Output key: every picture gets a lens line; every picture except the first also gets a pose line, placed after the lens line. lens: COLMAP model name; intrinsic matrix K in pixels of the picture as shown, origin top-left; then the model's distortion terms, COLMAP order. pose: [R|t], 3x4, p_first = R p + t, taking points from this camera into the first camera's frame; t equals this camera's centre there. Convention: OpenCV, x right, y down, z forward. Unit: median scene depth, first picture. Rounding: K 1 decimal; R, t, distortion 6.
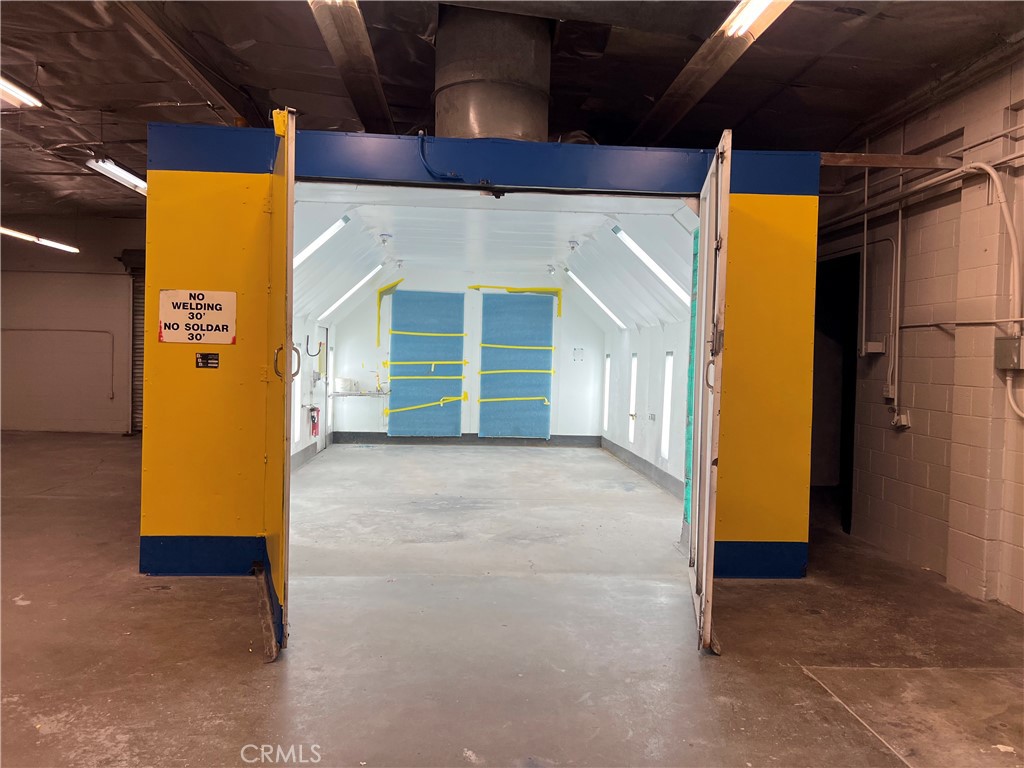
lens RADIAL K [[785.8, 0, 512.0], [0, 785.8, 384.0], [0, 0, 1]] dist [0.003247, -0.011750]
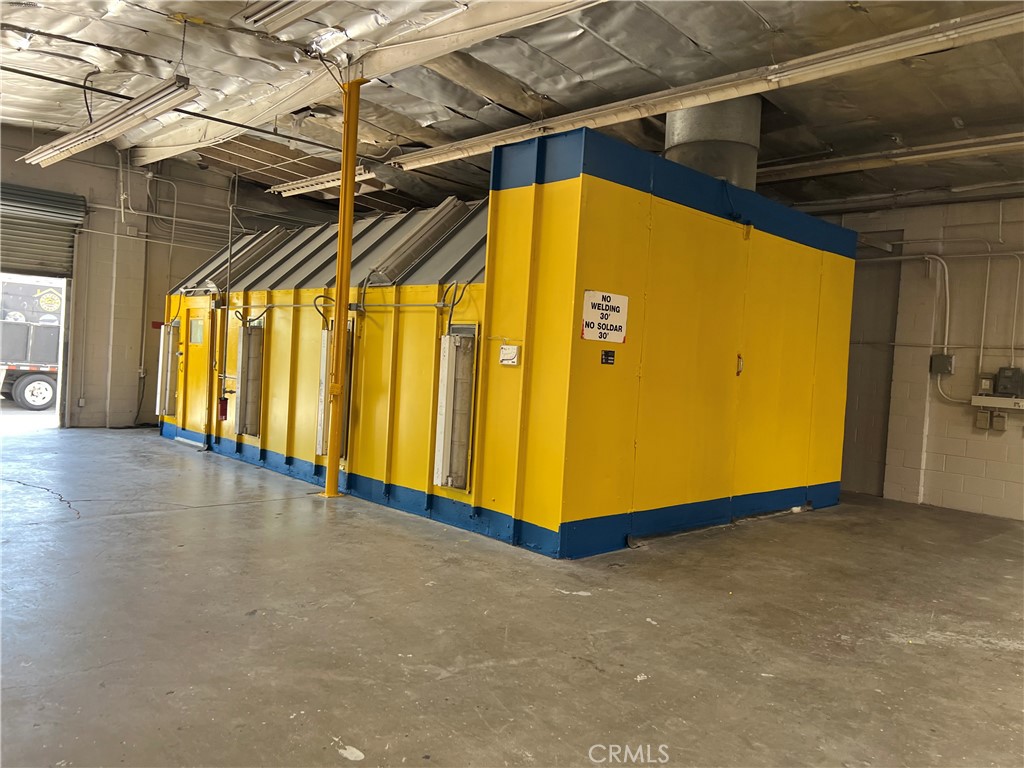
lens RADIAL K [[785.8, 0, 512.0], [0, 785.8, 384.0], [0, 0, 1]] dist [0.003247, -0.011750]
pose [[0.763976, 0.001598, 0.645242, -1.203323], [-0.023834, 0.999384, 0.025745, -0.018016], [-0.644804, -0.035047, 0.763544, 0.250163]]
